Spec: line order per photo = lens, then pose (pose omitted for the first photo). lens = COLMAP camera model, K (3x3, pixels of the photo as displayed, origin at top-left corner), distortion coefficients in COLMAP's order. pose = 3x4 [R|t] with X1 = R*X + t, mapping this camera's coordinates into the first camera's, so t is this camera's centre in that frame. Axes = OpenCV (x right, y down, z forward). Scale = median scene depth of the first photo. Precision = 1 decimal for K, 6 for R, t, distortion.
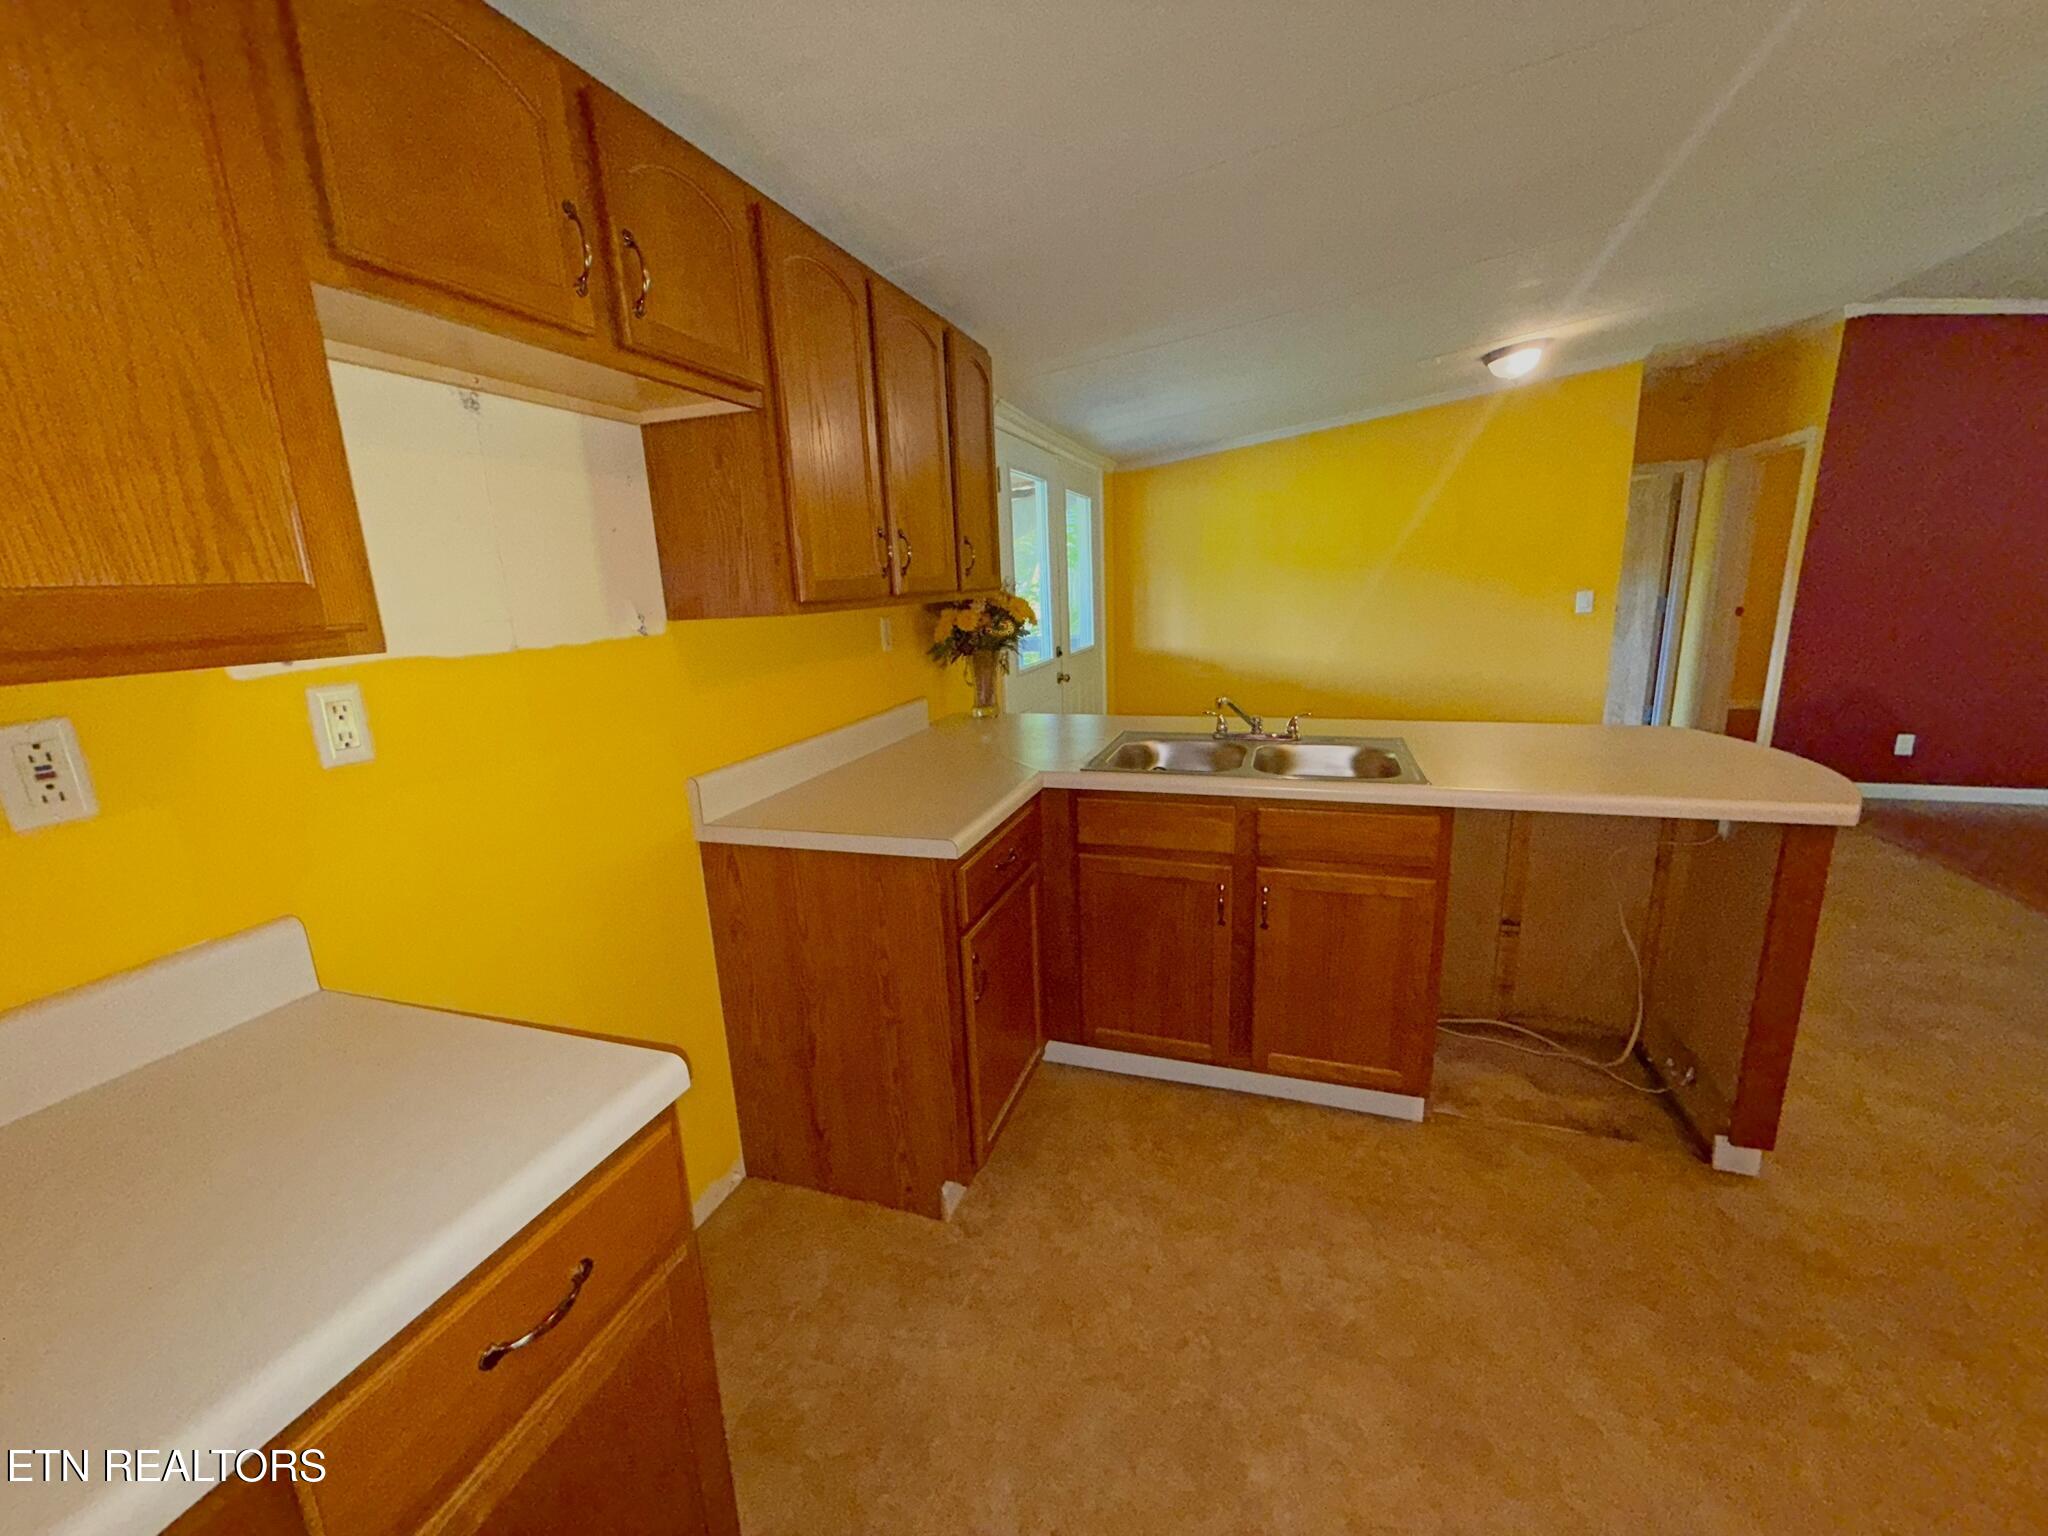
lens RADIAL K [[811.2, 0, 1013.9], [0, 811.2, 769.7], [0, 0, 1]] dist [0.000383, 0.000199]
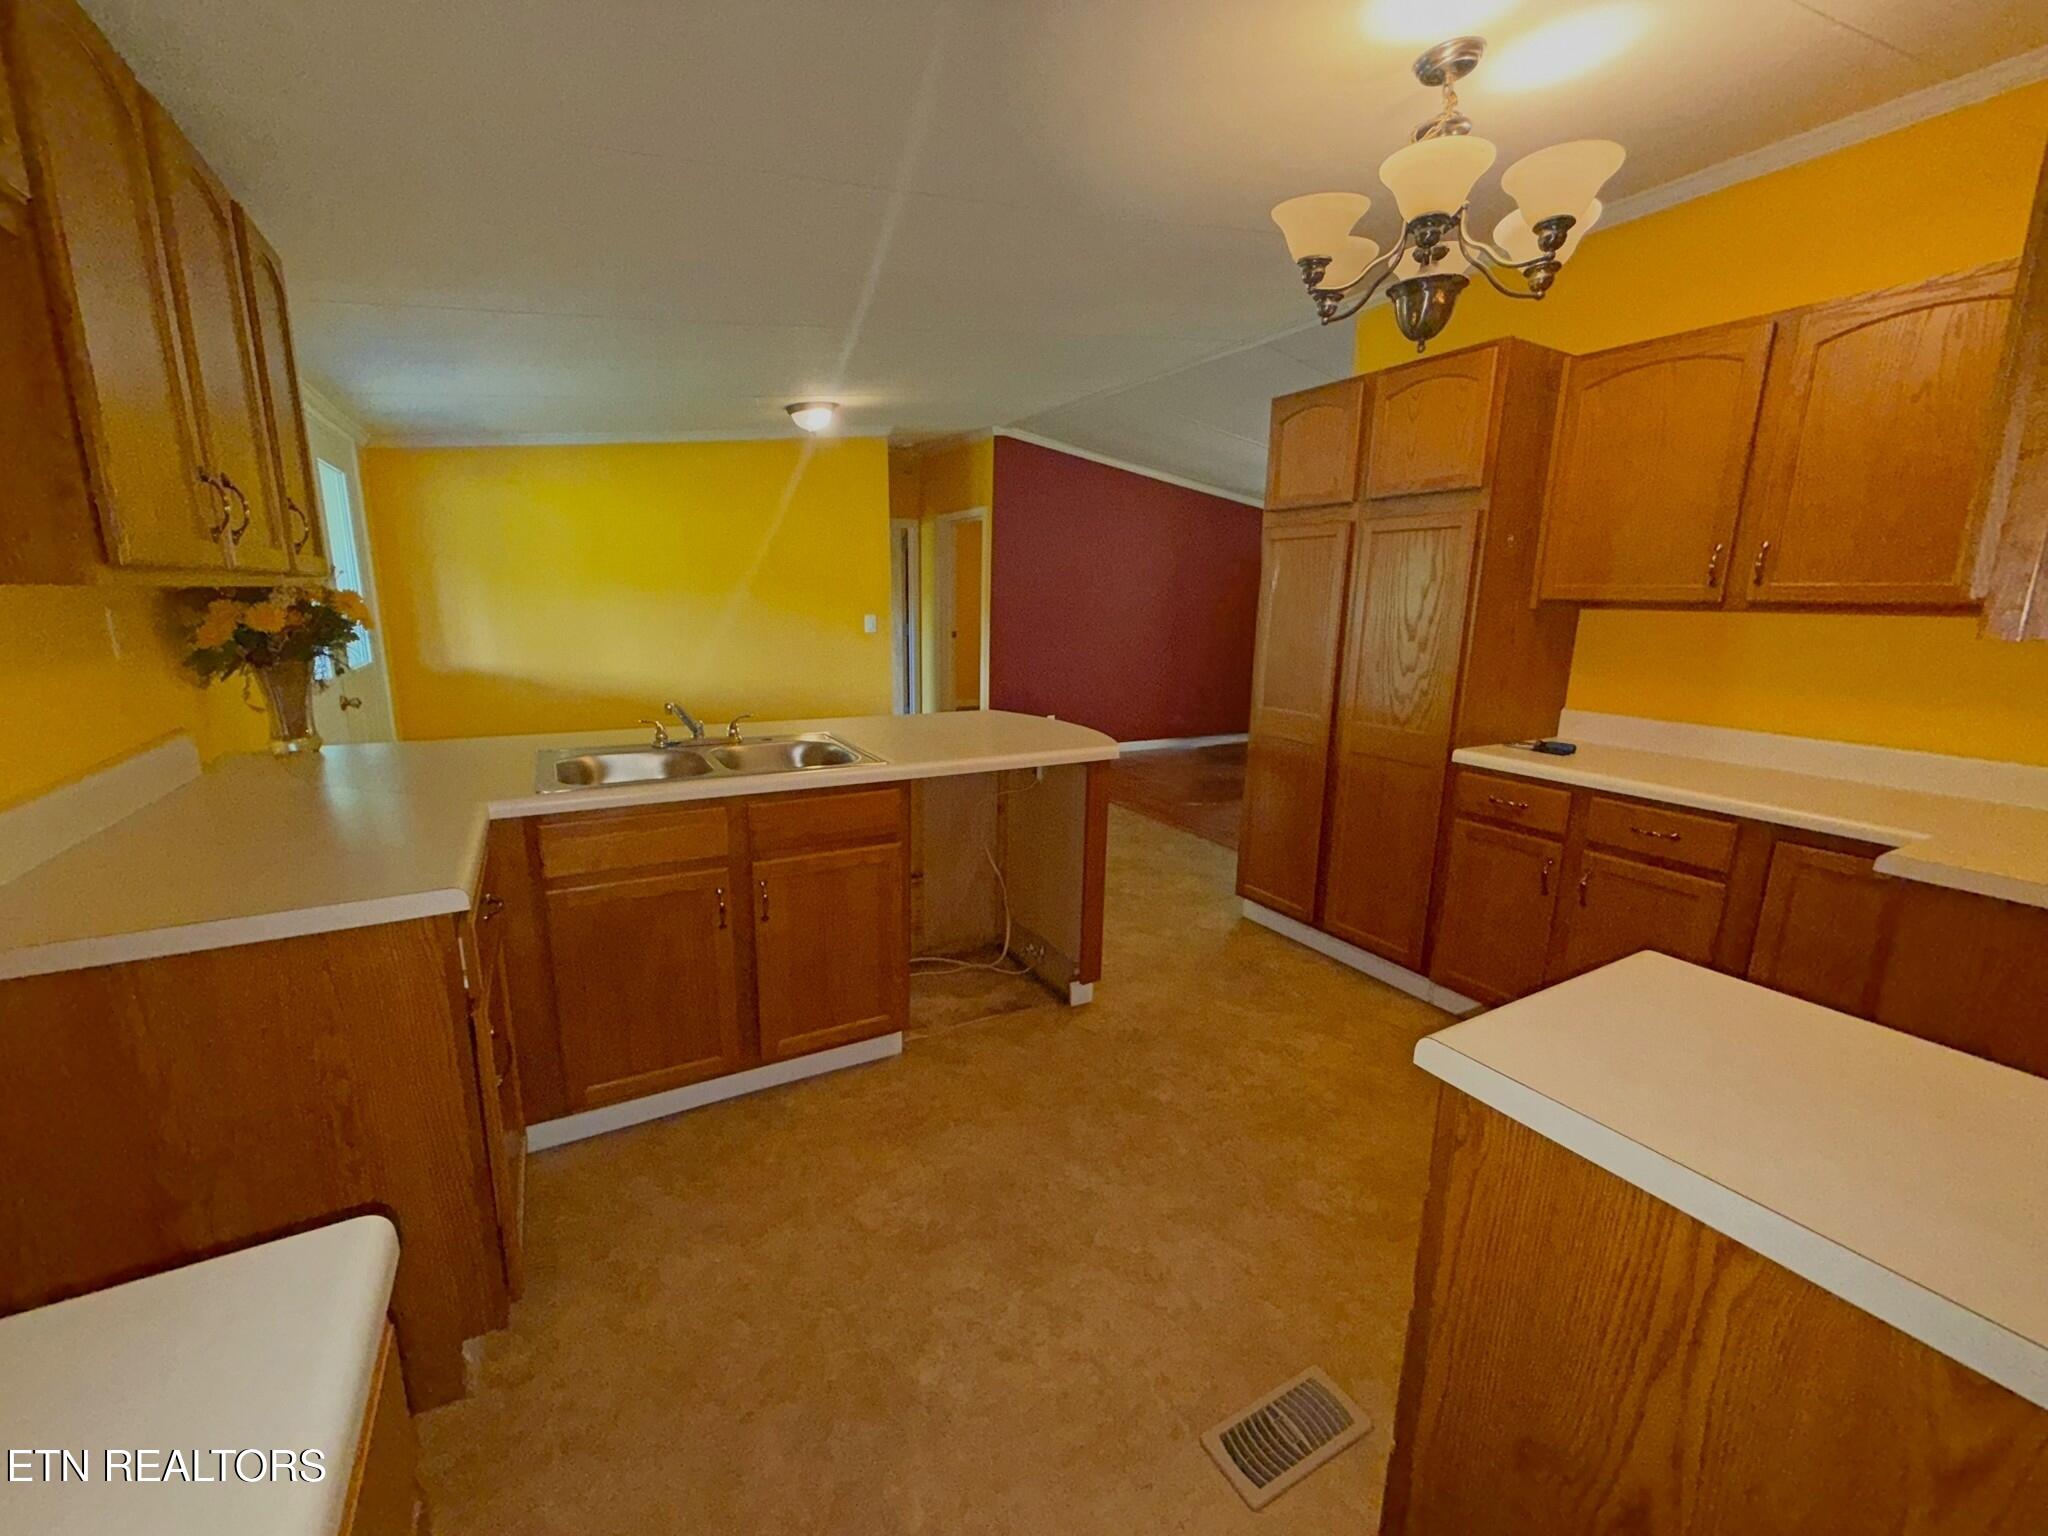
lens RADIAL K [[811.2, 0, 1013.9], [0, 811.2, 769.7], [0, 0, 1]] dist [0.000383, 0.000199]
pose [[0.668434, -0.105617, 0.736234, -0.196873], [0.125531, 0.991686, 0.028292, 0.014196], [-0.733101, 0.073509, 0.676135, 0.053526]]
